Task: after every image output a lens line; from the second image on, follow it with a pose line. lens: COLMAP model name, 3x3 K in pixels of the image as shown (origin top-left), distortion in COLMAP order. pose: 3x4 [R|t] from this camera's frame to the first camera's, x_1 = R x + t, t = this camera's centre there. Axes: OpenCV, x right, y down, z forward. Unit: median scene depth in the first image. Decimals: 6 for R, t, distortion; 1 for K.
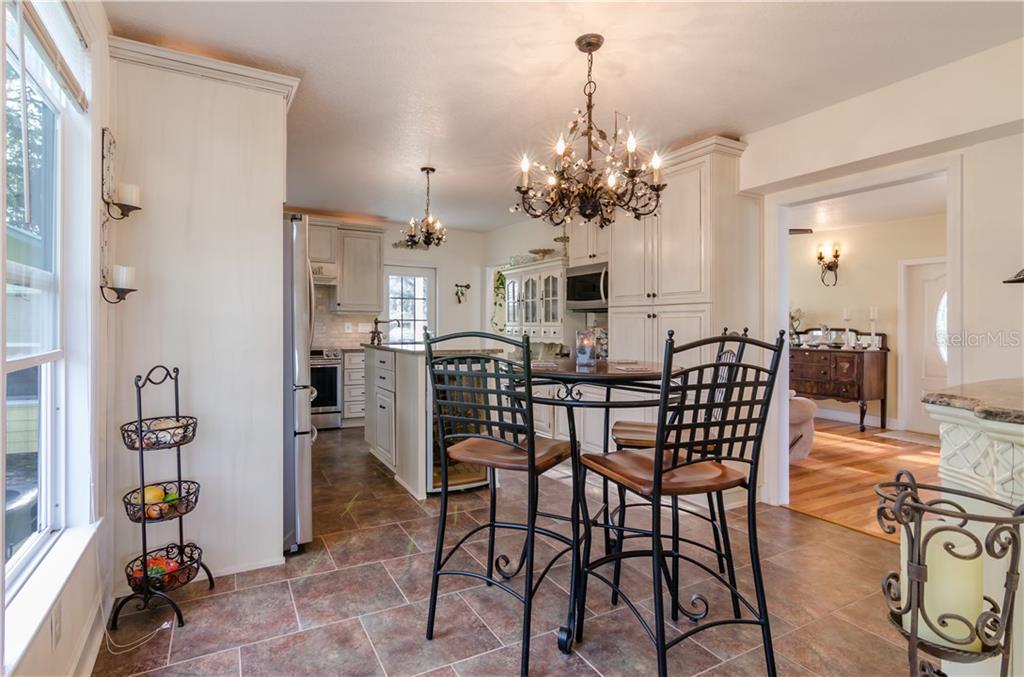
lens RADIAL K [[497.5, 0, 510.1], [0, 497.5, 335.8], [0, 0, 1]] dist [0.004189, 0.000318]
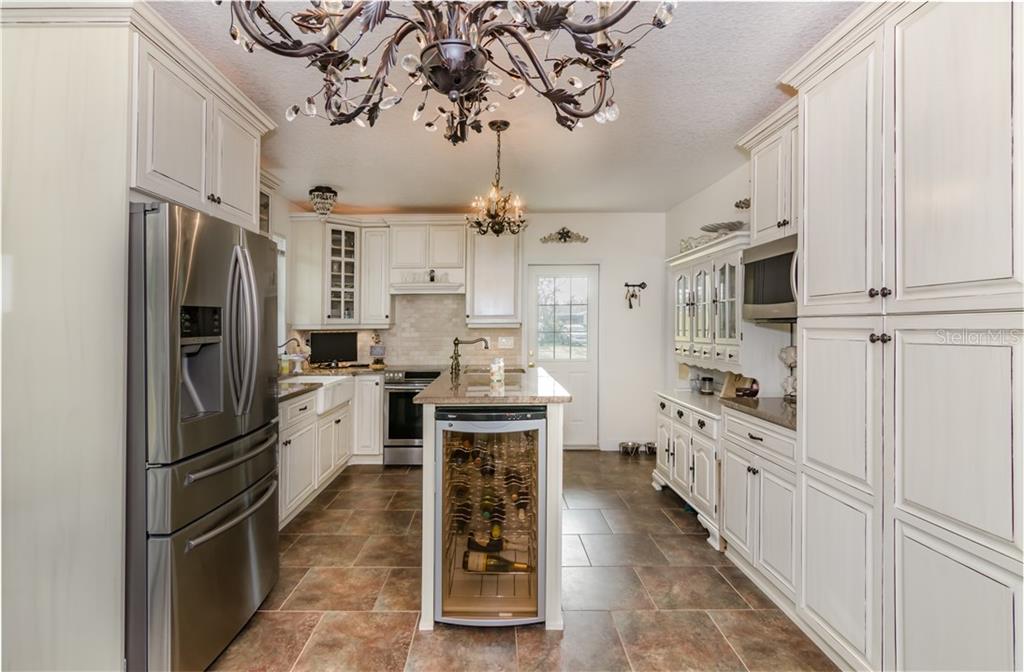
lens RADIAL K [[513.9, 0, 510.6], [0, 513.9, 330.8], [0, 0, 1]] dist [0.026150, 0.000346]
pose [[0.871831, -0.010575, -0.489693, 0.188453], [0.006273, 0.999926, -0.010426, -0.036977], [0.489767, 0.006018, 0.871833, 0.354840]]
